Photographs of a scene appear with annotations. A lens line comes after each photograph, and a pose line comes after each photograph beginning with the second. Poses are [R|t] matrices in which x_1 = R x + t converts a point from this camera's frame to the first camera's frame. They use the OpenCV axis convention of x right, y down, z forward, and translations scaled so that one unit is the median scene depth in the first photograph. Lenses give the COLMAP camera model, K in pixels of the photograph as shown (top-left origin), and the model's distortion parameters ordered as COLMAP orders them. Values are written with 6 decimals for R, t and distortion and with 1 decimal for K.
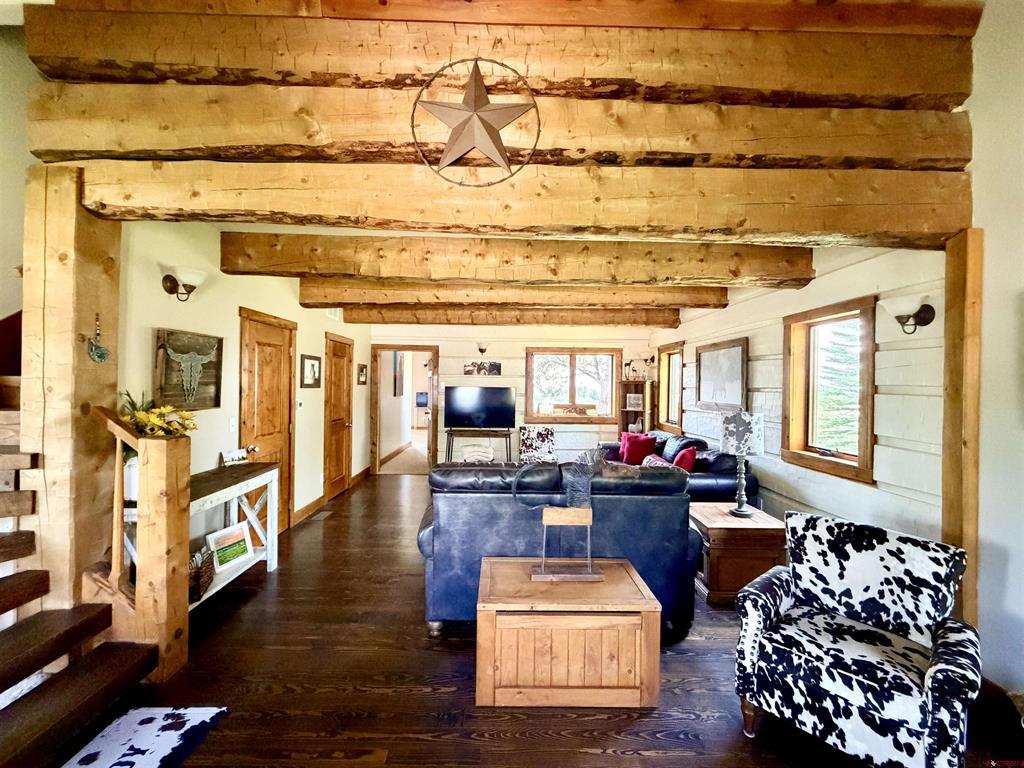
lens RADIAL K [[409.3, 0, 510.9], [0, 409.3, 387.6], [0, 0, 1]] dist [-0.000823, -0.000217]
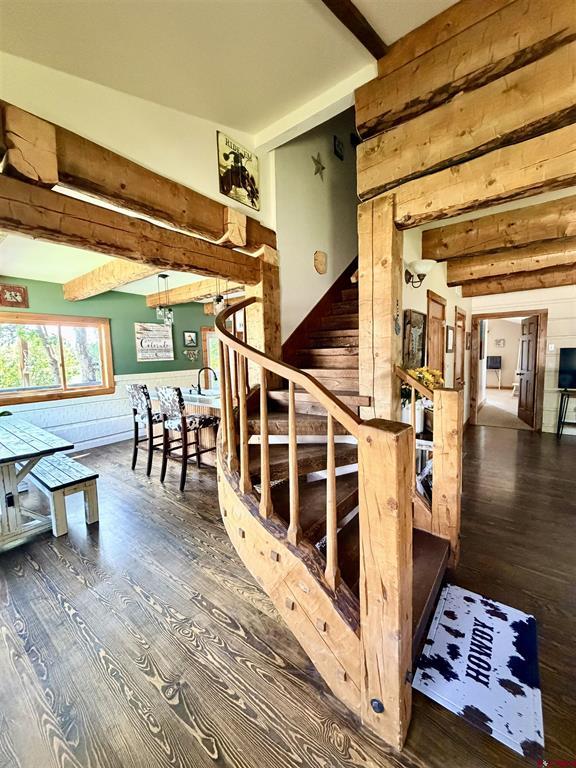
lens RADIAL K [[307.0, 0, 288.0], [0, 307.0, 384.0], [0, 0, 1]] dist [-0.000823, -0.000217]
pose [[0.779005, 0.027844, -0.626399, -0.652857], [0.030897, 0.996095, 0.082702, 0.007156], [0.626256, -0.083779, 0.775103, -0.083531]]
